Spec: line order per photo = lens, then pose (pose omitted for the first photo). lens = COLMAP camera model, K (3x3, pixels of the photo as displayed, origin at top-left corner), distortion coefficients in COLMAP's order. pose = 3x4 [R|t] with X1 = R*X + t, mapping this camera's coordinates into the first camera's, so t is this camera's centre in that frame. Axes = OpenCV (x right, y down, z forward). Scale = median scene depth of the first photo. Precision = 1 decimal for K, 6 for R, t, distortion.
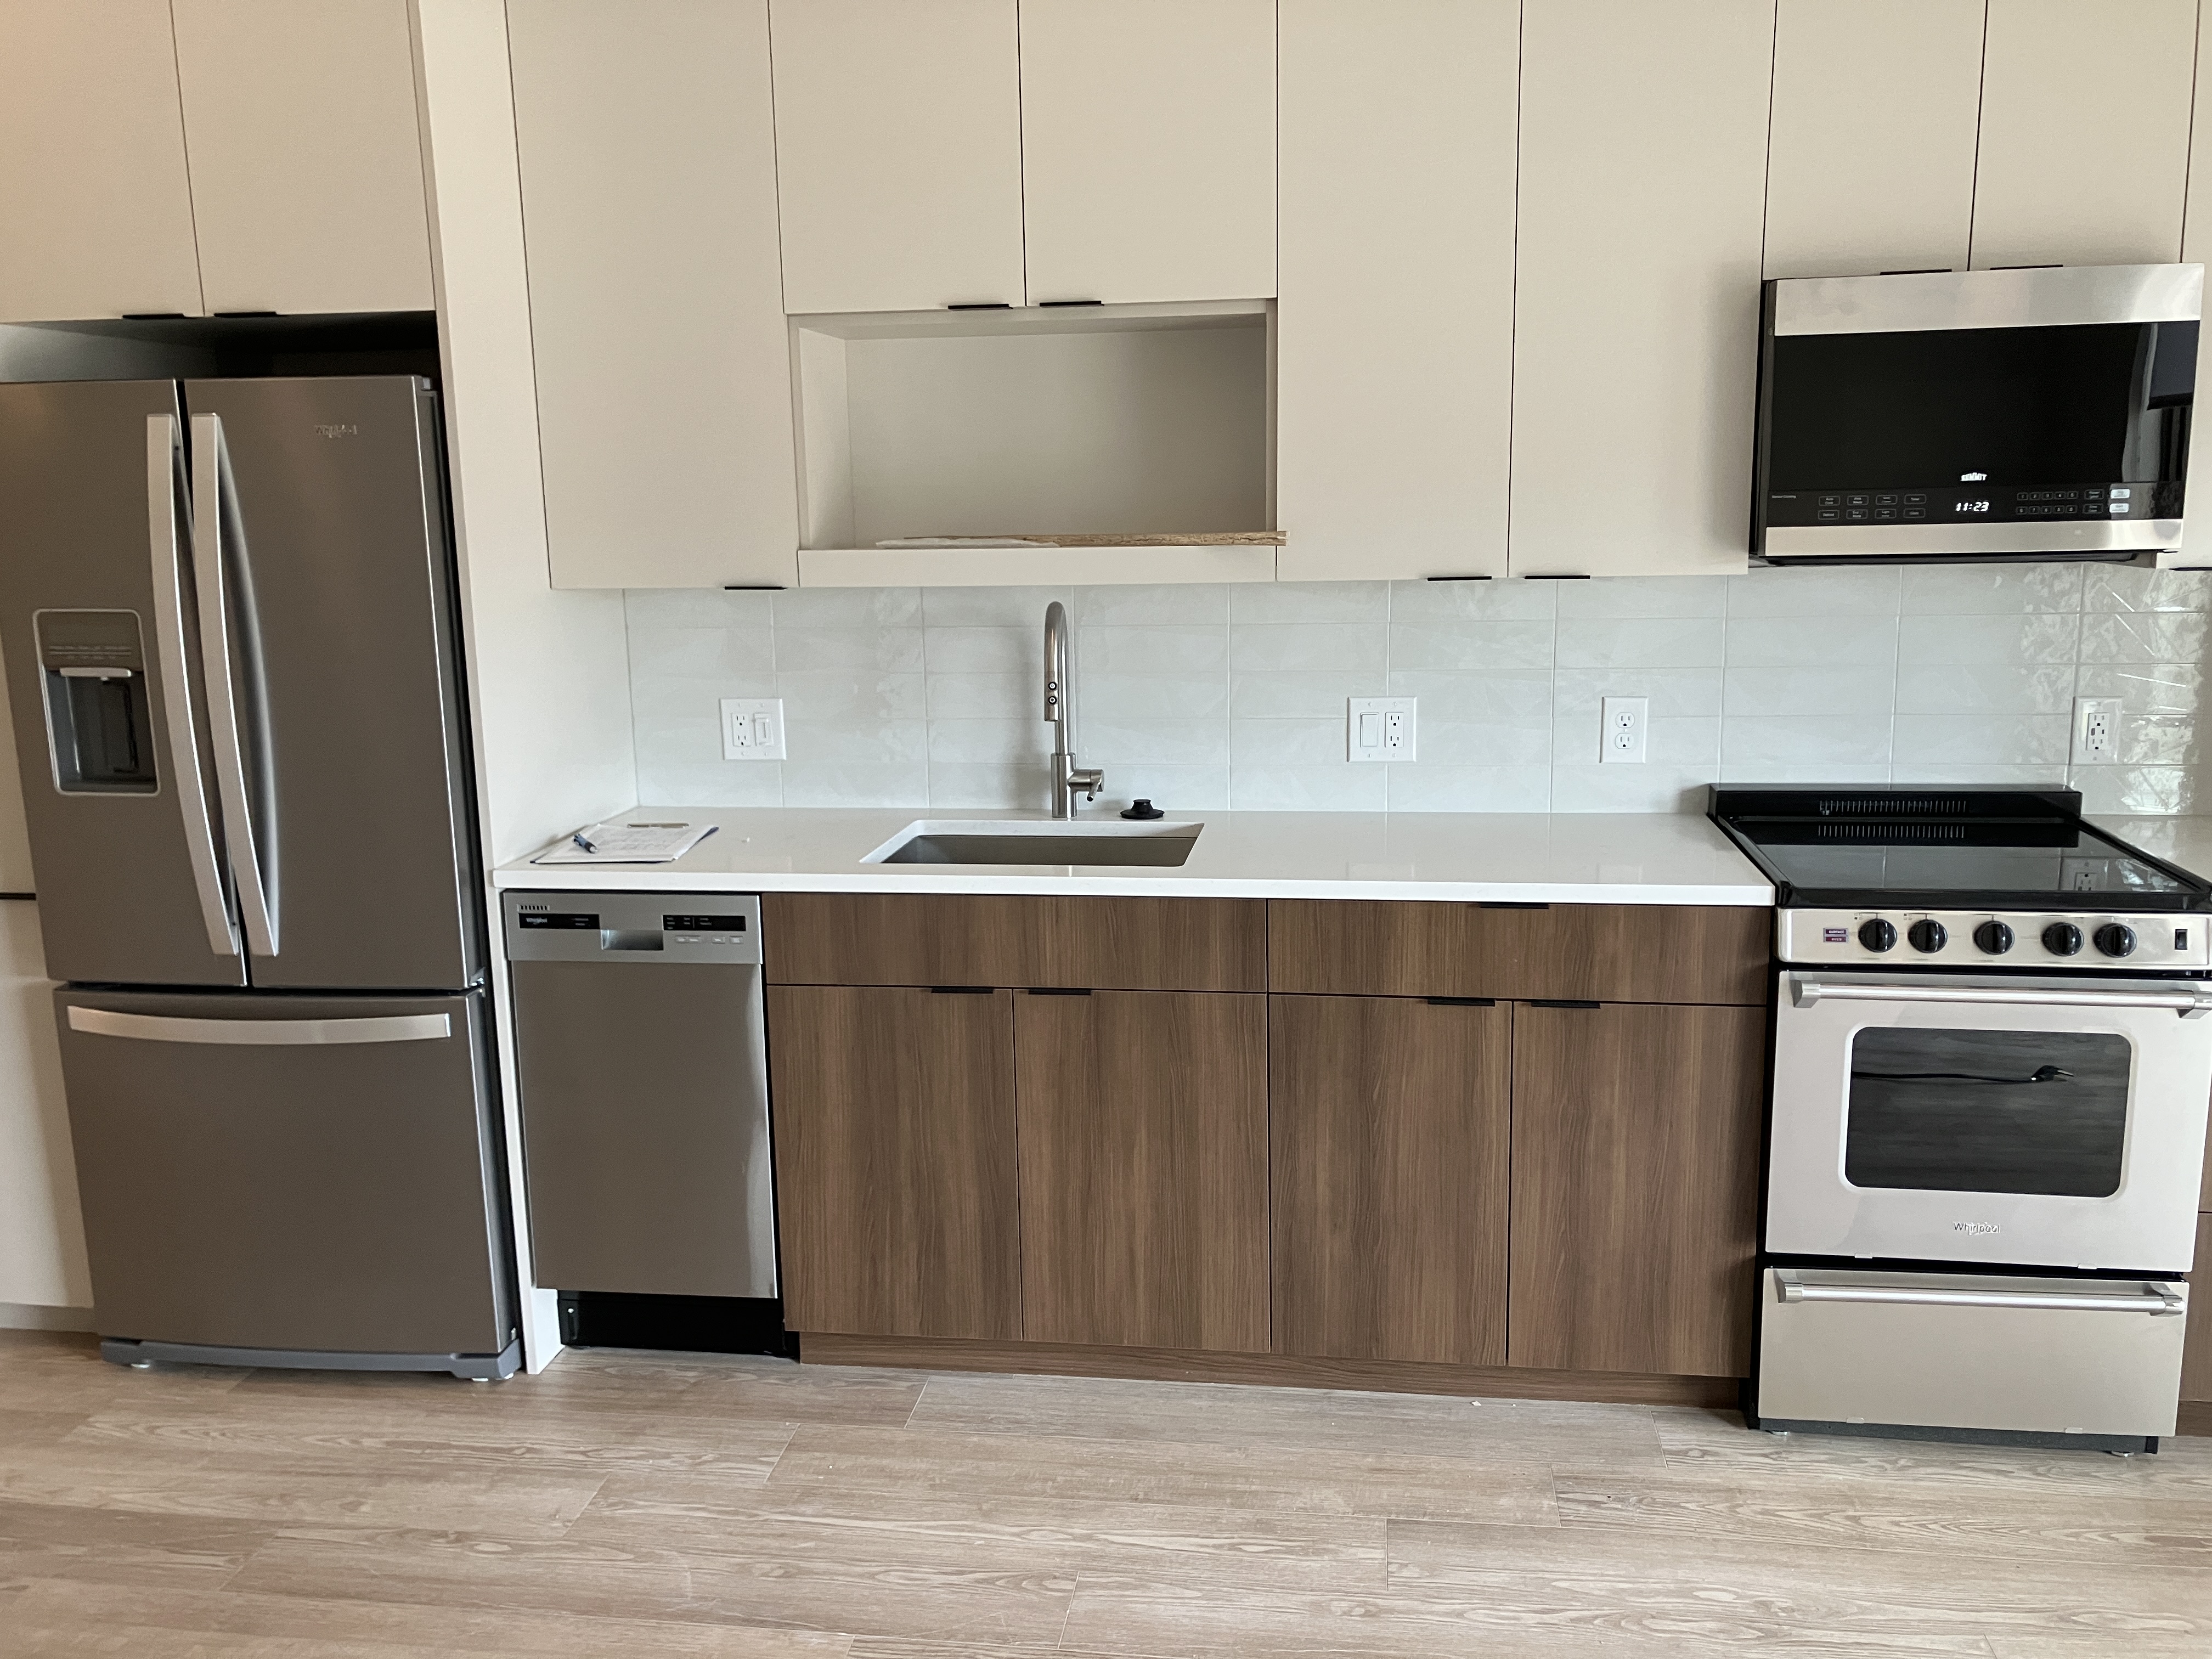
lens RADIAL K [[1808.4, 0, 1106.0], [0, 1808.4, 829.5], [0, 0, 1]] dist [0.041997, -0.044725]
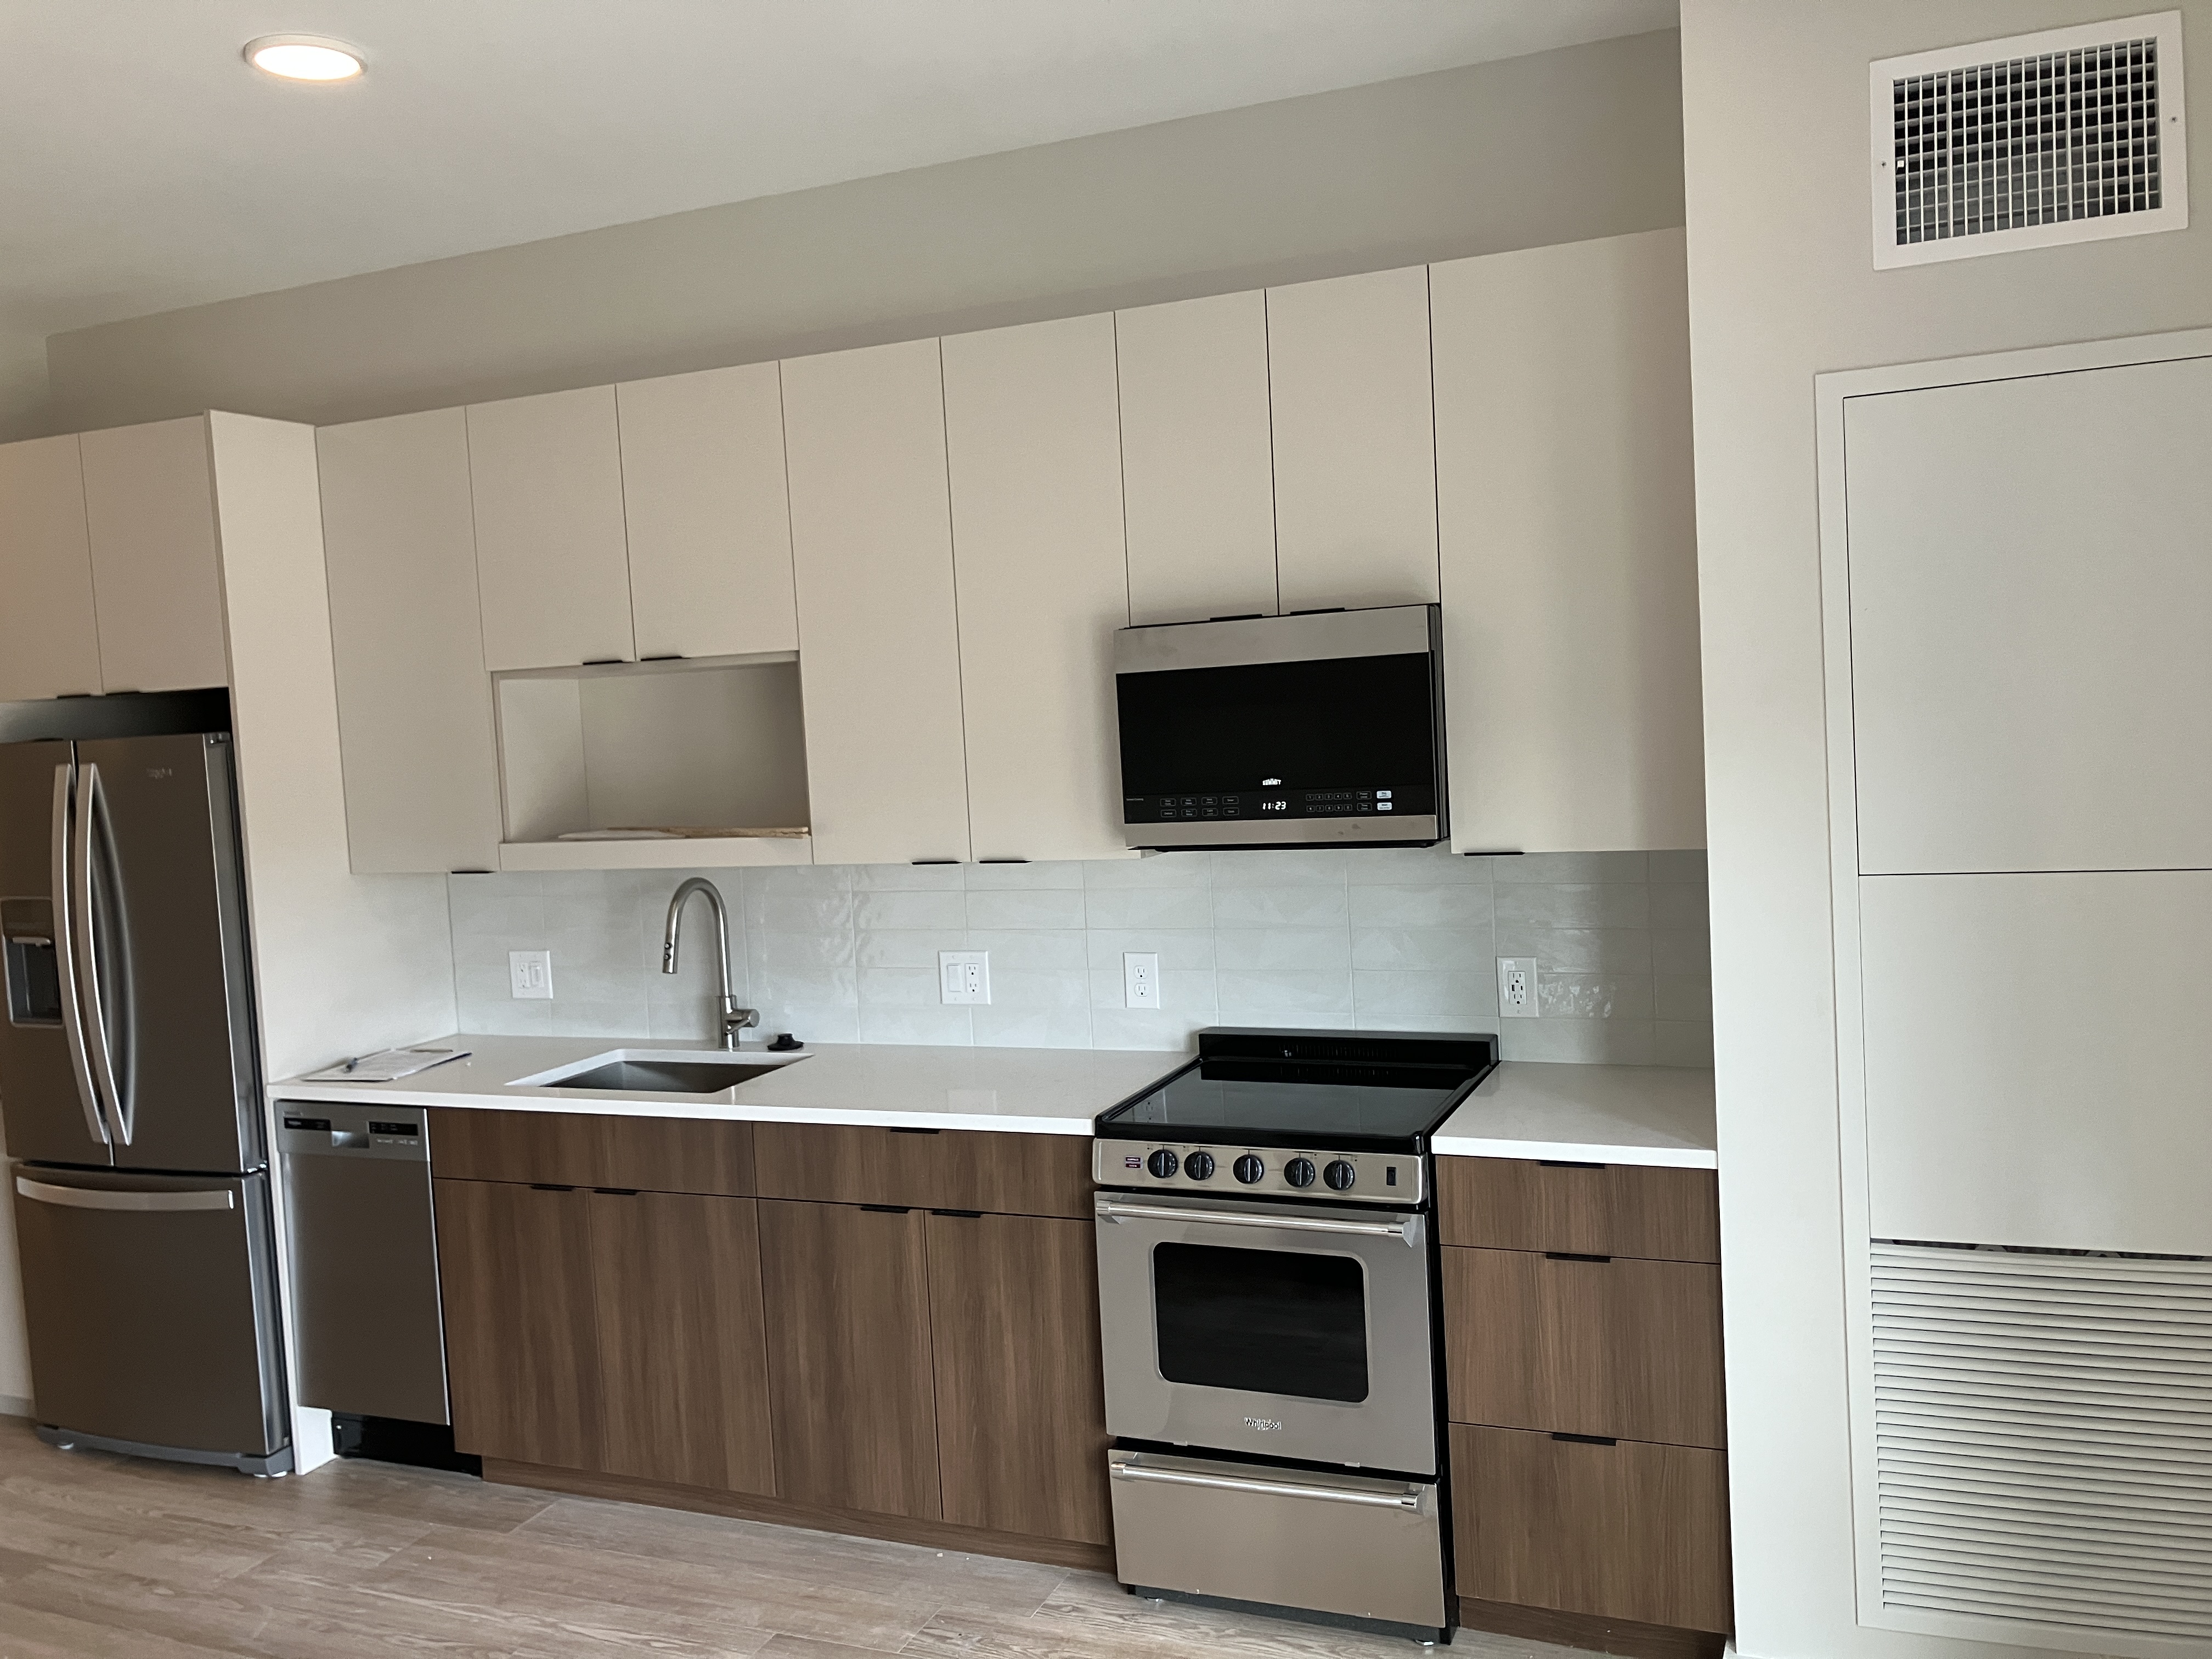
lens RADIAL K [[1808.4, 0, 1106.0], [0, 1808.4, 829.5], [0, 0, 1]] dist [0.041997, -0.044725]
pose [[0.965361, -0.016120, -0.260418, 0.637405], [-0.011875, 0.994341, -0.105570, -0.031874], [0.260646, 0.105005, 0.959707, -0.165171]]
